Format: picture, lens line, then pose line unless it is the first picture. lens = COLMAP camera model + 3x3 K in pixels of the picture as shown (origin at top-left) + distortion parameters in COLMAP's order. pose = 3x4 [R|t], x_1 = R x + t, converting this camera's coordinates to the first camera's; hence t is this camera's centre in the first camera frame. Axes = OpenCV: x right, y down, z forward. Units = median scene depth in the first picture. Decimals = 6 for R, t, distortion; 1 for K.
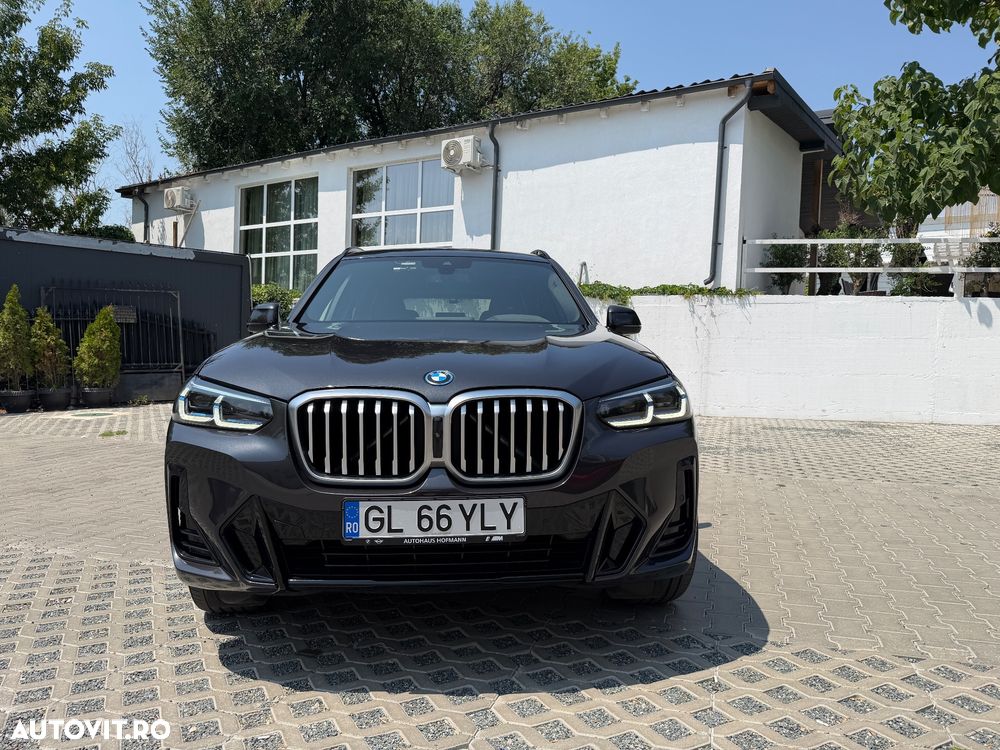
lens RADIAL K [[705.2, 0, 505.2], [0, 705.2, 377.5], [0, 0, 1]] dist [0.057569, -0.087844]
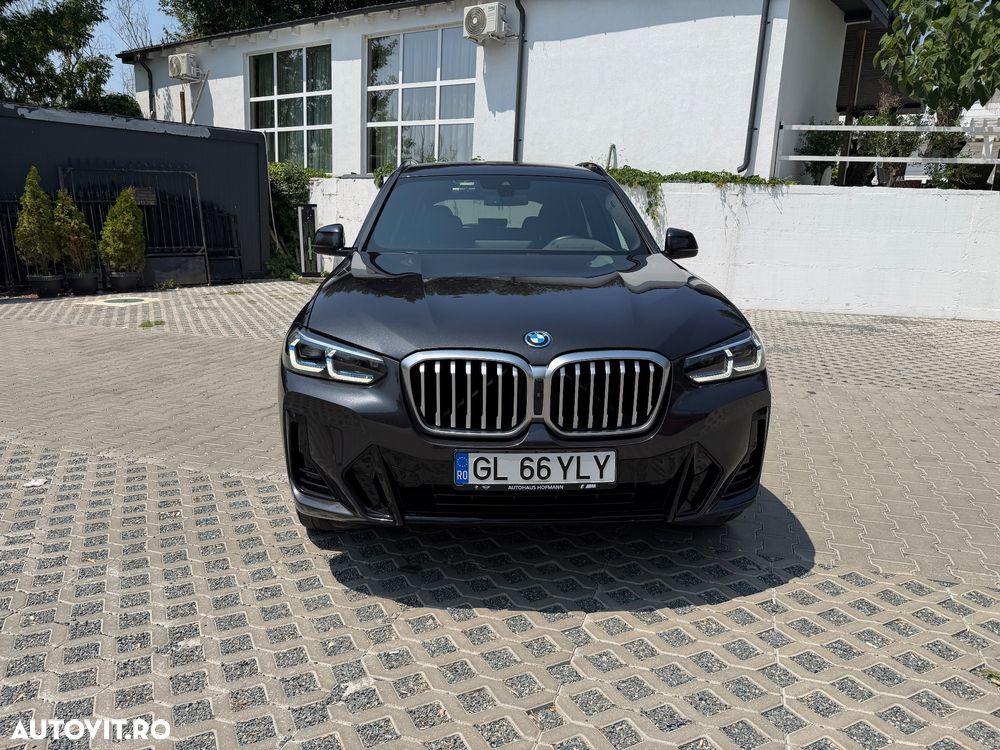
lens RADIAL K [[704.6, 0, 507.5], [0, 704.6, 375.7], [0, 0, 1]] dist [0.055694, -0.074687]
pose [[0.999927, 0.010877, -0.005354, -0.089933], [-0.009759, 0.984183, 0.176884, -0.090058], [0.007193, -0.176819, 0.984217, -0.042212]]
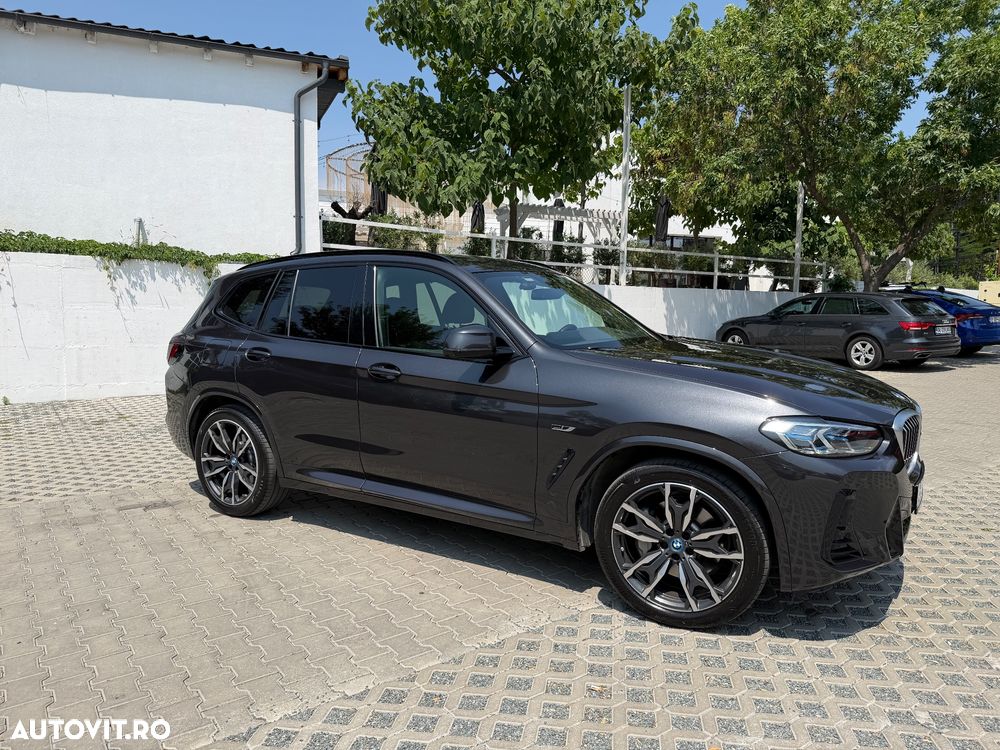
lens RADIAL K [[701.3, 0, 506.3], [0, 701.3, 374.4], [0, 0, 1]] dist [0.049007, -0.075559]
pose [[0.588217, -0.090845, 0.803584, -1.240639], [0.032911, 0.995536, 0.088454, -0.144849], [-0.808033, -0.025584, 0.588581, 0.530637]]
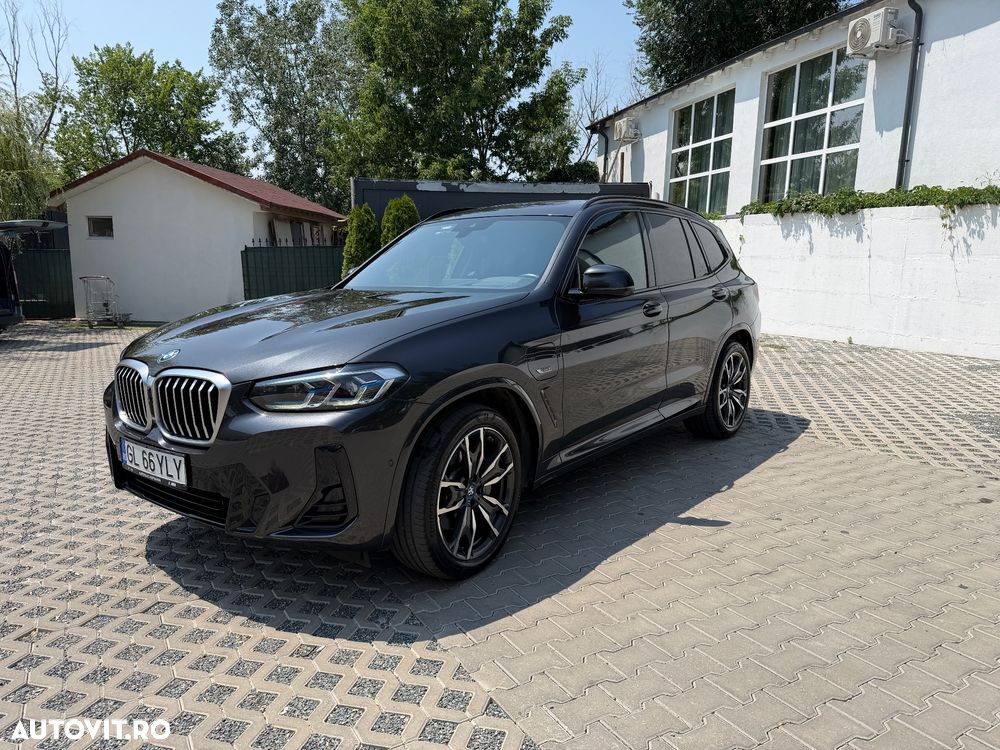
lens RADIAL K [[714.5, 0, 500.0], [0, 714.5, 375.0], [0, 0, 1]] dist [-0.003912, -0.000712]
pose [[0.739695, 0.088892, -0.667045, 0.843436], [-0.007818, 0.992305, 0.123568, -0.091181], [0.672897, -0.086188, 0.734698, 0.292376]]
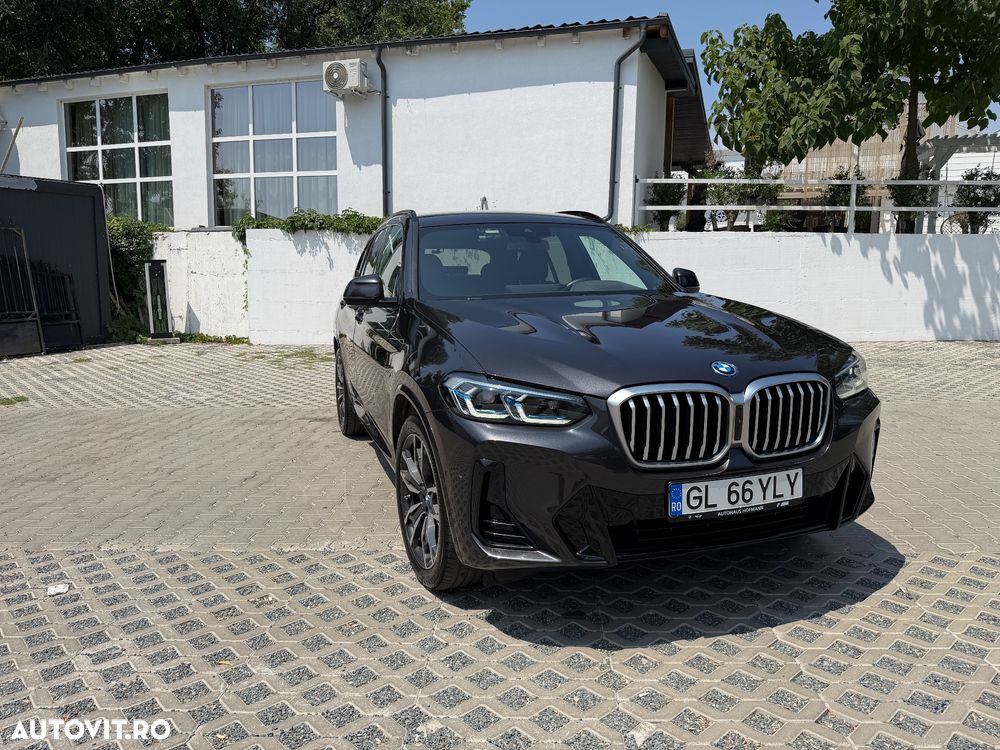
lens RADIAL K [[701.3, 0, 506.3], [0, 701.3, 374.4], [0, 0, 1]] dist [0.049007, -0.075559]
pose [[0.965283, -0.058146, 0.254654, -0.484957], [0.030620, 0.993376, 0.110754, -0.085432], [-0.259407, -0.099112, 0.960669, 0.005159]]
